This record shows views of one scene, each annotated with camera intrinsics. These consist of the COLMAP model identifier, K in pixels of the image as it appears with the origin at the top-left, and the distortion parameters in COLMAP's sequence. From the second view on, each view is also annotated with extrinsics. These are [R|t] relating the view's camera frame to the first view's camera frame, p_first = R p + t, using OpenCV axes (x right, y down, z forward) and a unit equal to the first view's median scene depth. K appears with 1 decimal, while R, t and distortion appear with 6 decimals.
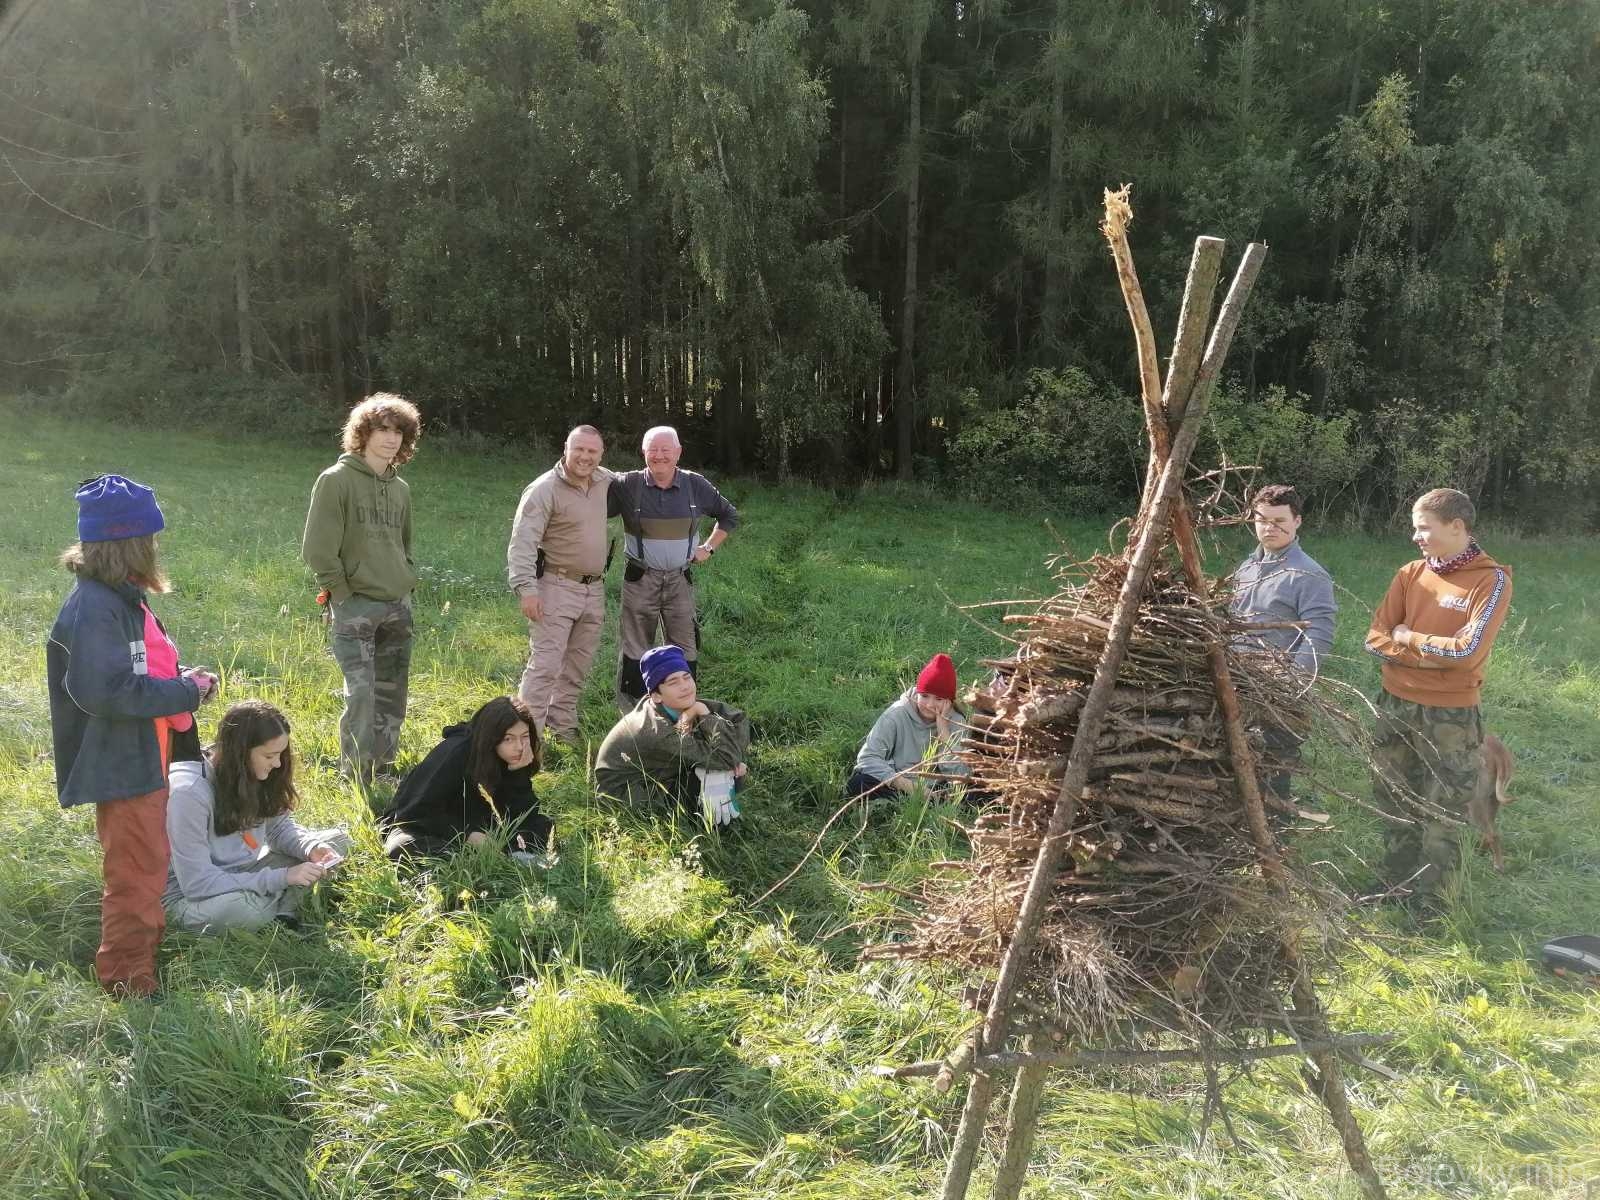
lens RADIAL K [[1217.9, 0, 800.0], [0, 1217.9, 600.0], [0, 0, 1]] dist [0.116057, -0.151529]
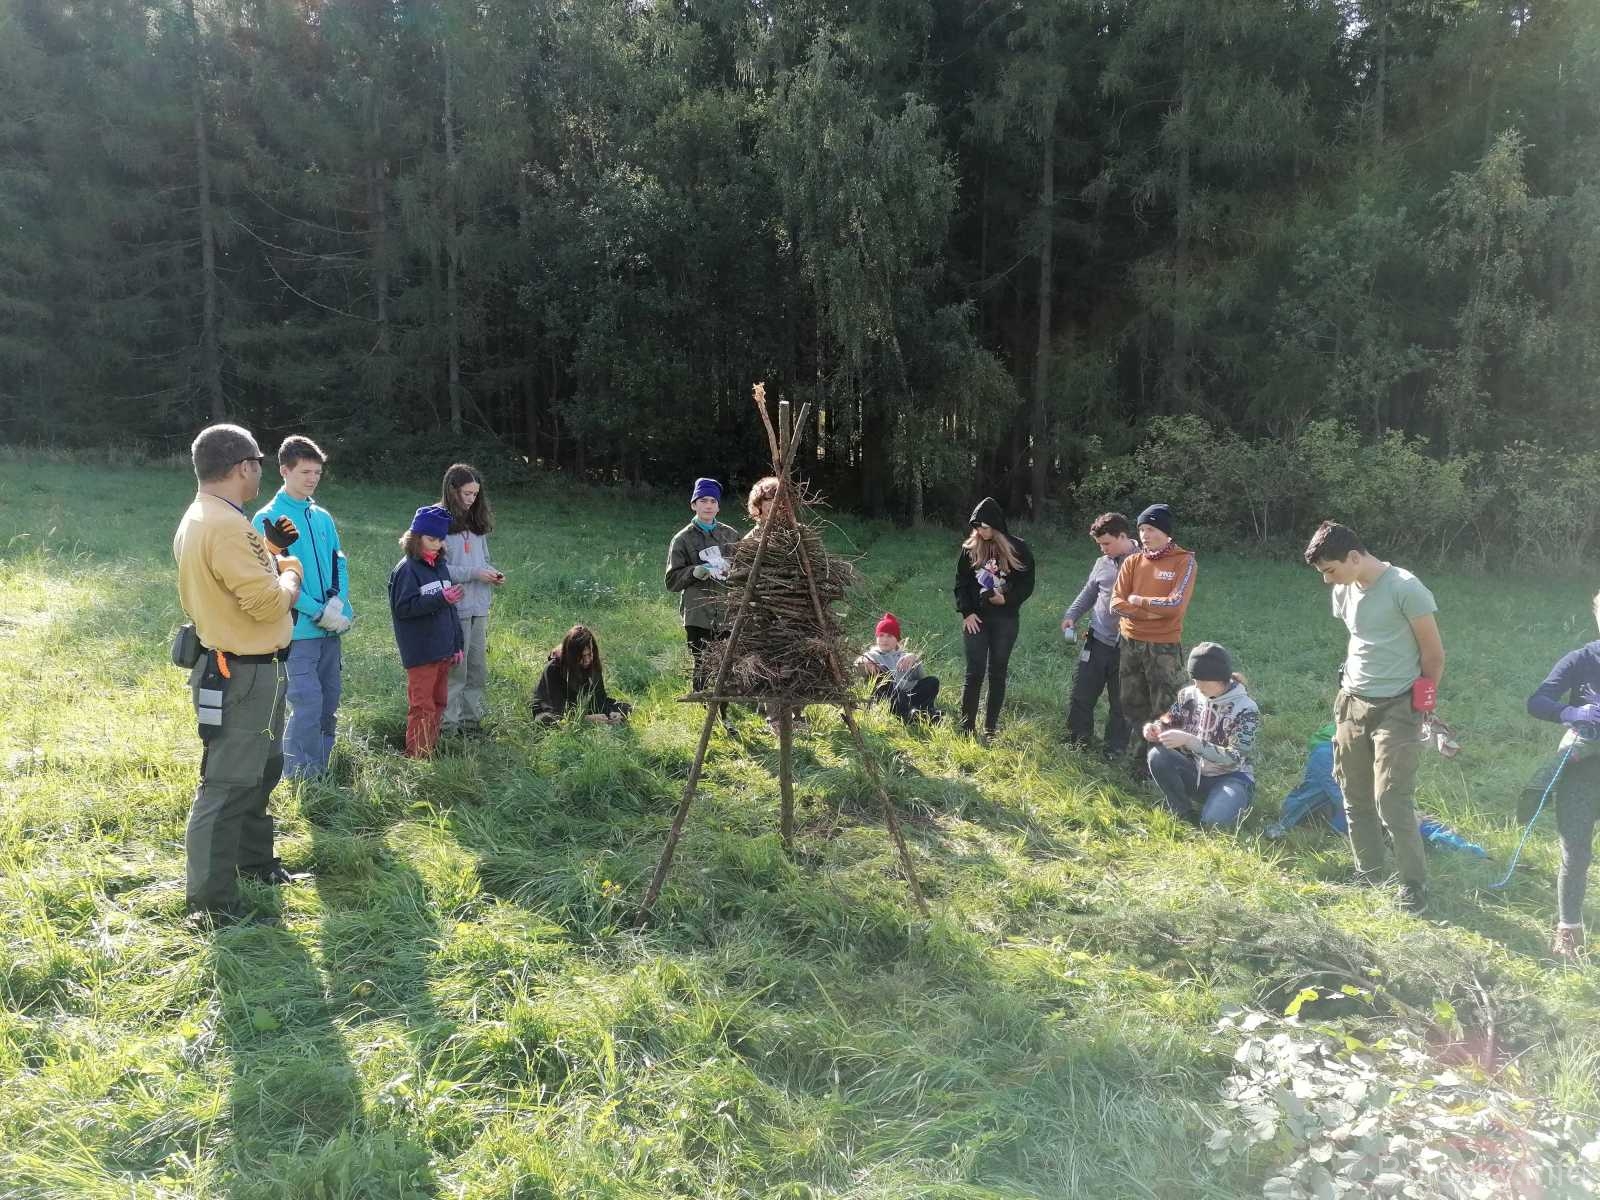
lens RADIAL K [[1217.9, 0, 800.0], [0, 1217.9, 600.0], [0, 0, 1]] dist [0.116057, -0.151529]
pose [[0.989588, 0.004441, -0.143860, 0.042608], [-0.010009, 0.999227, -0.038005, 0.013990], [0.143581, 0.039049, 0.988868, -0.093588]]
